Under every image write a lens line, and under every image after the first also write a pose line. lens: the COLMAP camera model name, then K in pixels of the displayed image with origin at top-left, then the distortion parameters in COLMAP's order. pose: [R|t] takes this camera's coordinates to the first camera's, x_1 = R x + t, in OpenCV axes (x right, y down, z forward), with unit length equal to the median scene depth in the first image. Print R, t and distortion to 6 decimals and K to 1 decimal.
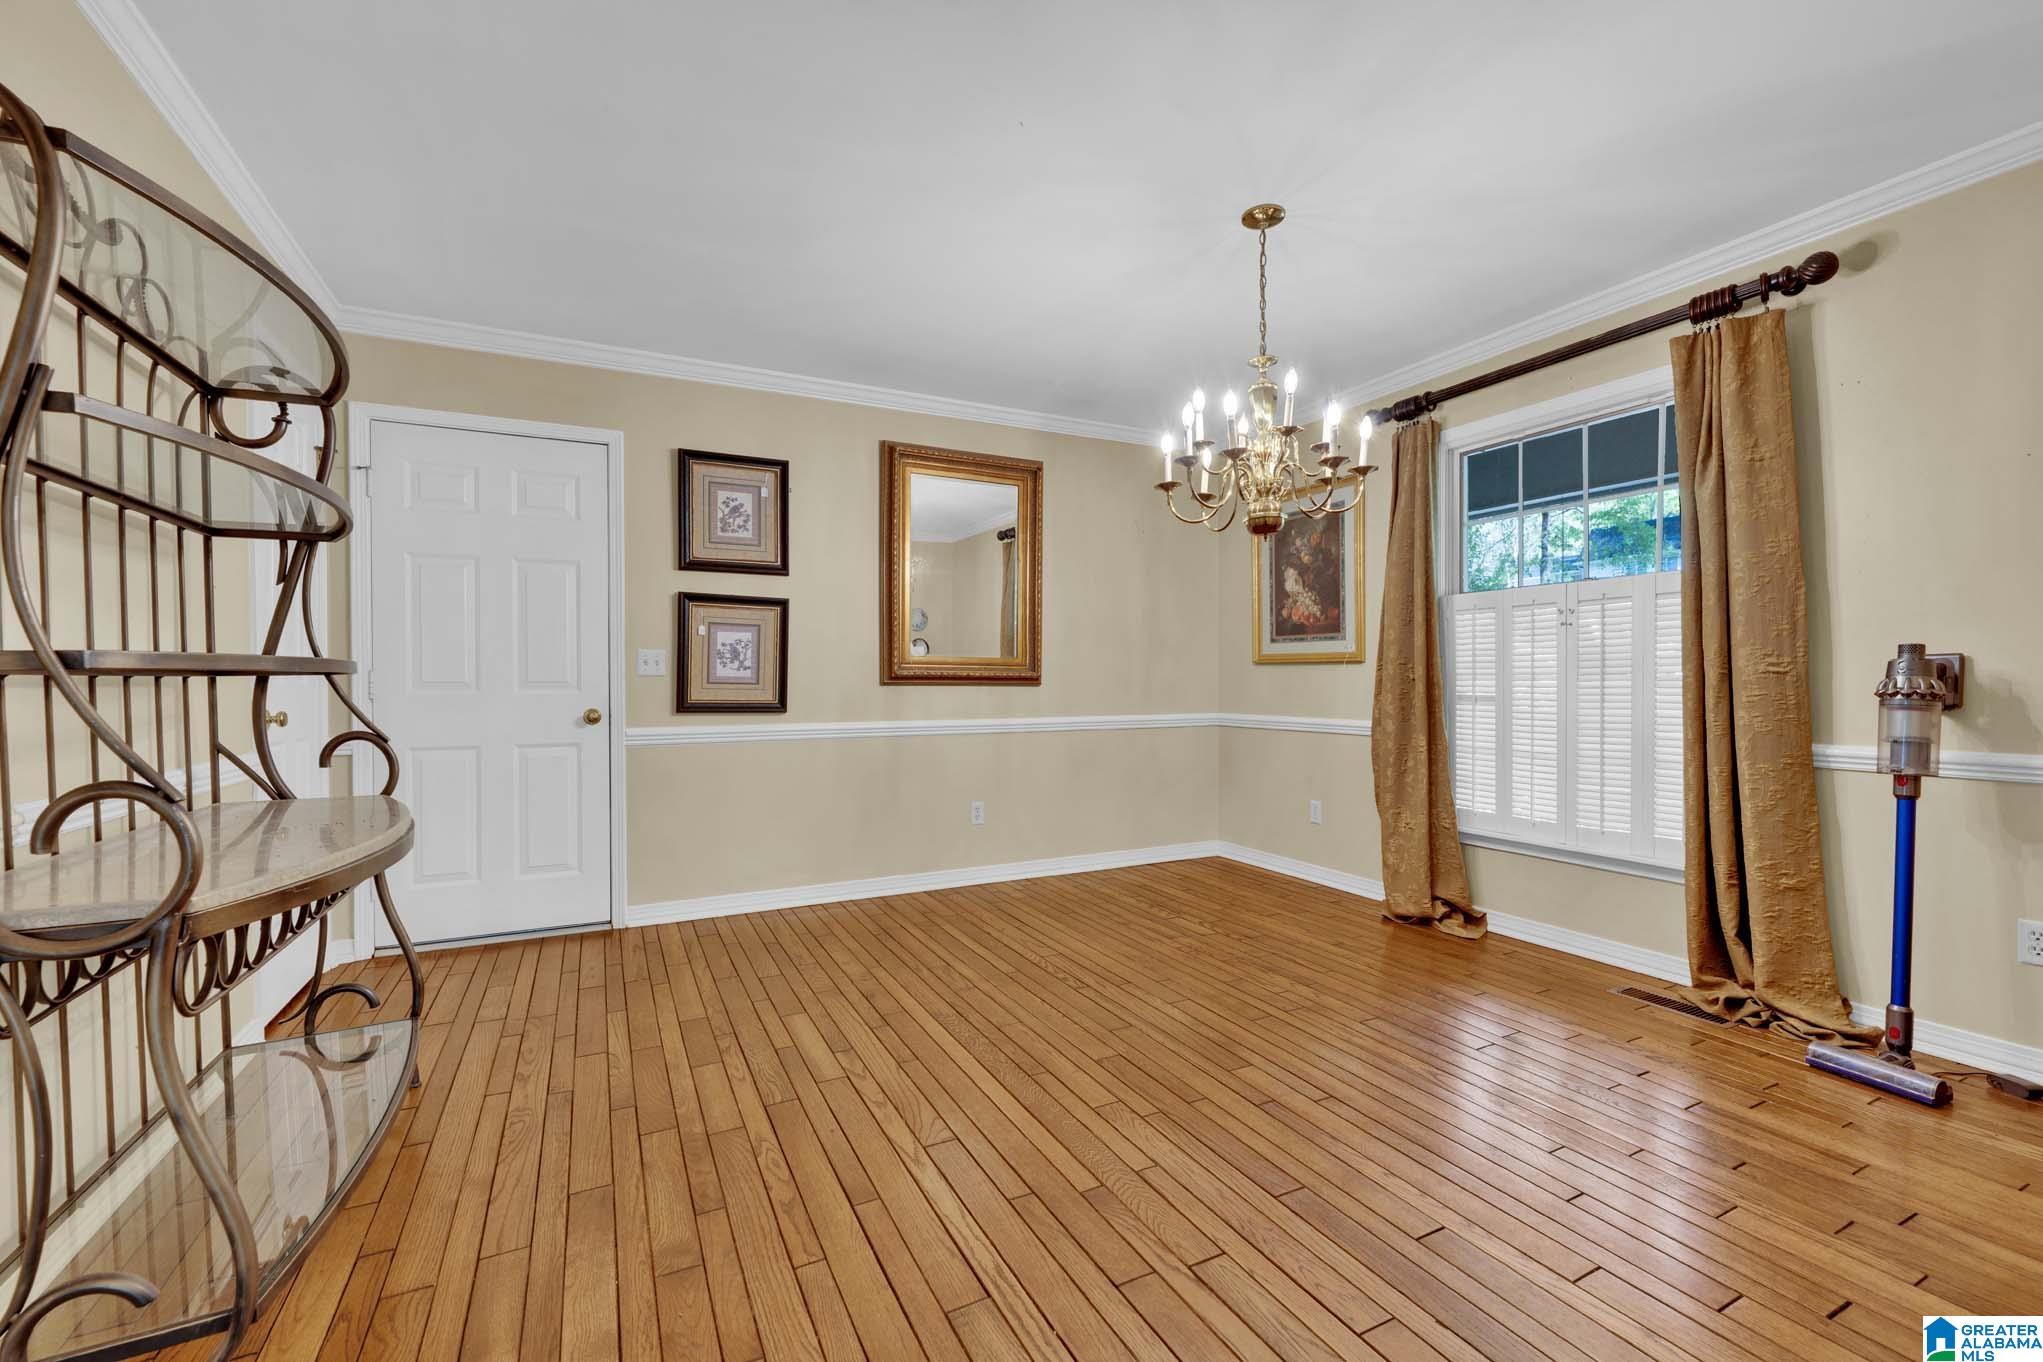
lens RADIAL K [[861.6, 0, 1019.9], [0, 861.6, 684.5], [0, 0, 1]] dist [-0.012009, -0.001359]
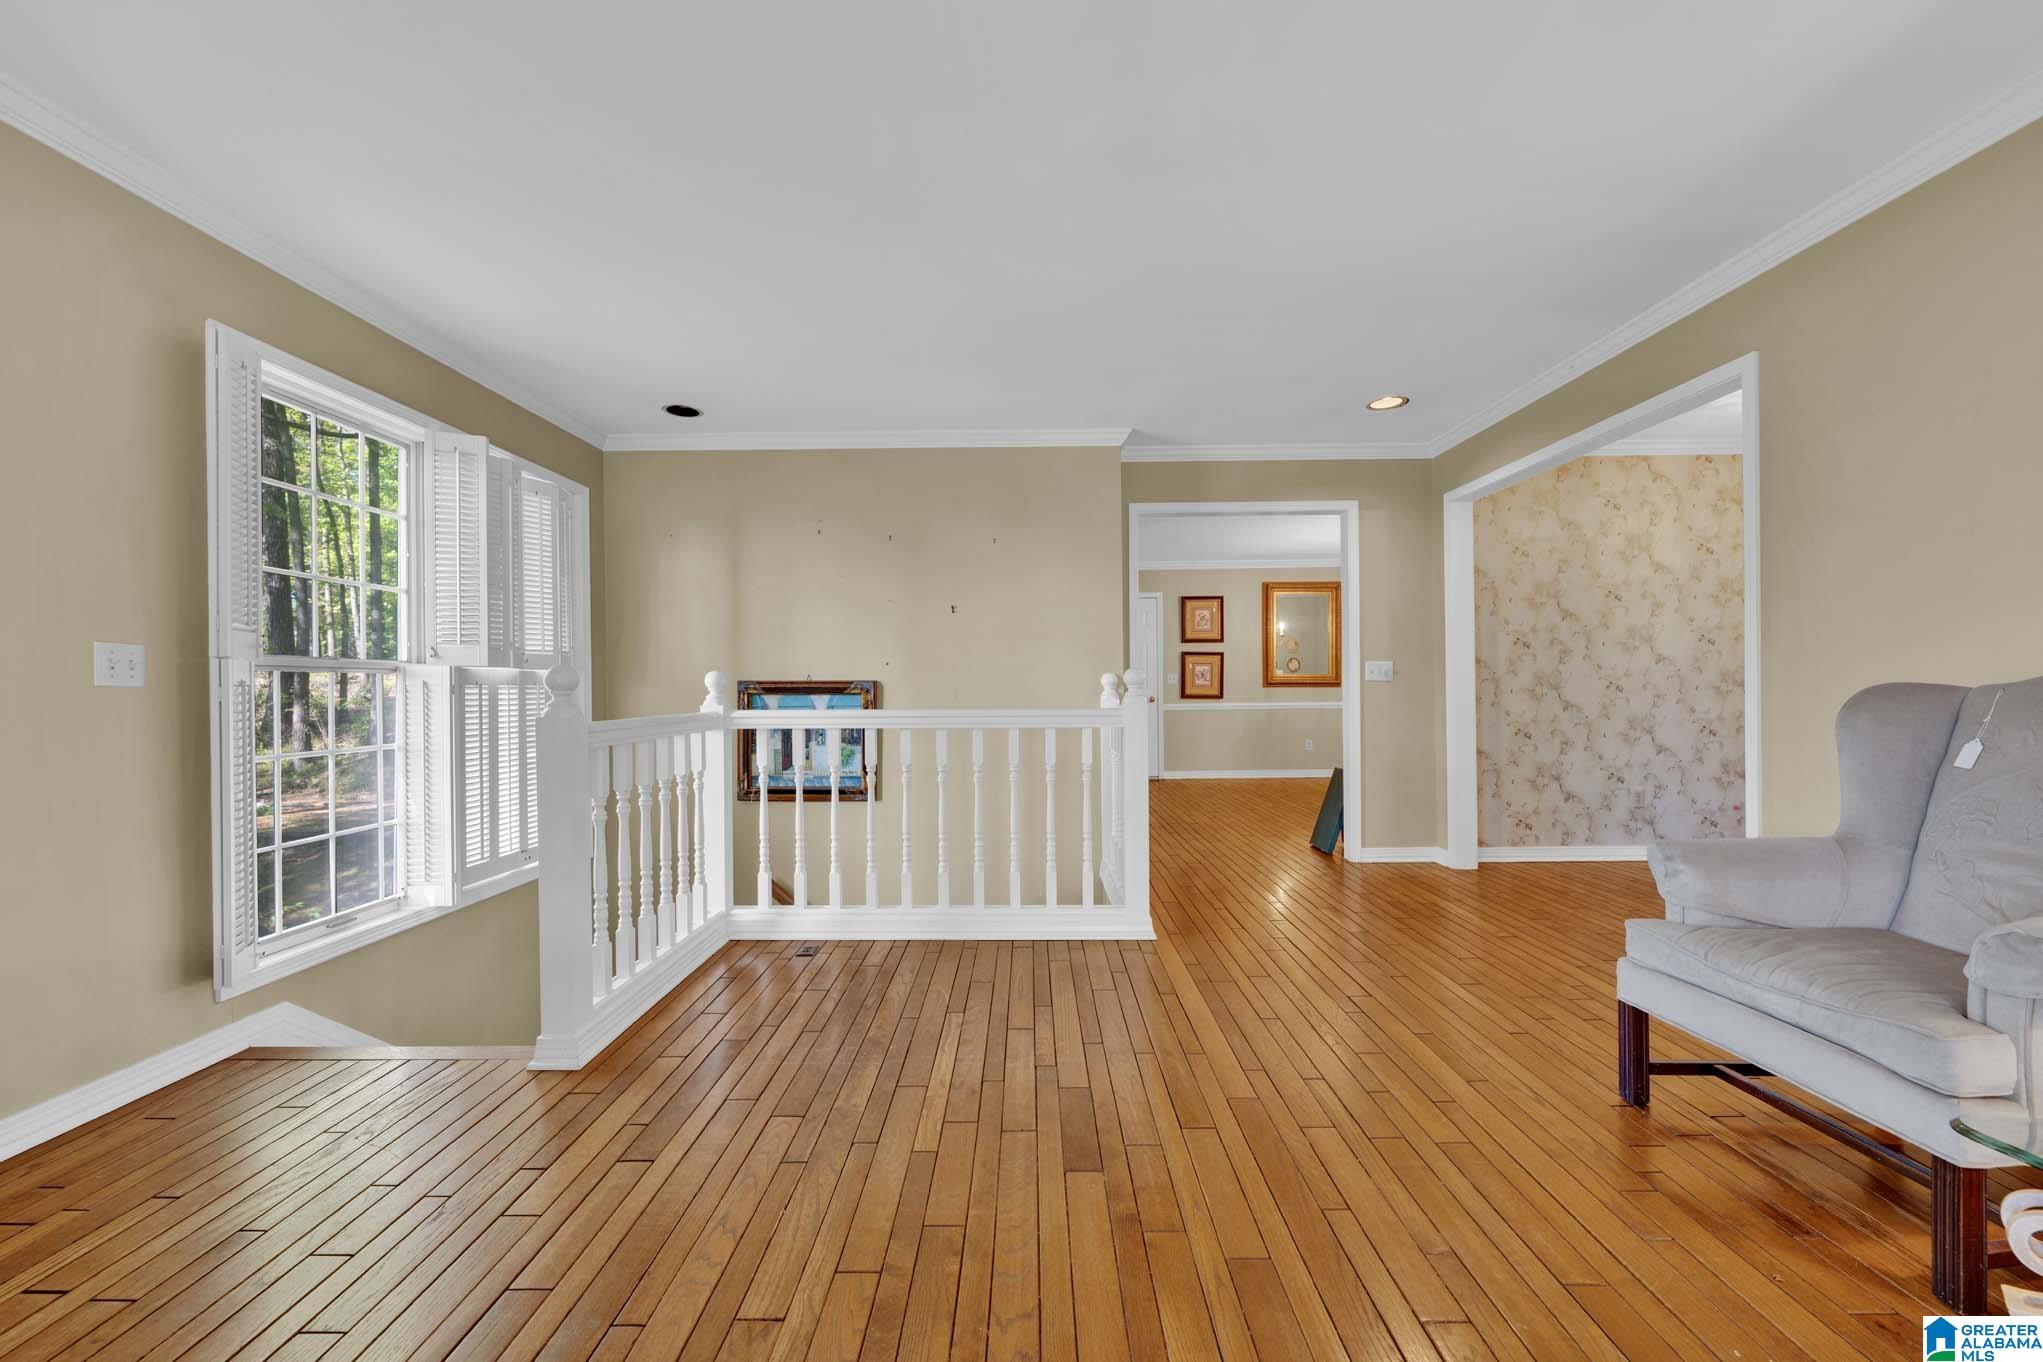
lens RADIAL K [[811.2, 0, 1024.6], [0, 811.2, 685.2], [0, 0, 1]] dist [0.001774, 0.000082]
pose [[0.891657, -0.007804, -0.452644, 0.275790], [0.007929, 0.999967, -0.001623, -0.006205], [0.452642, -0.002142, 0.891690, -1.346968]]
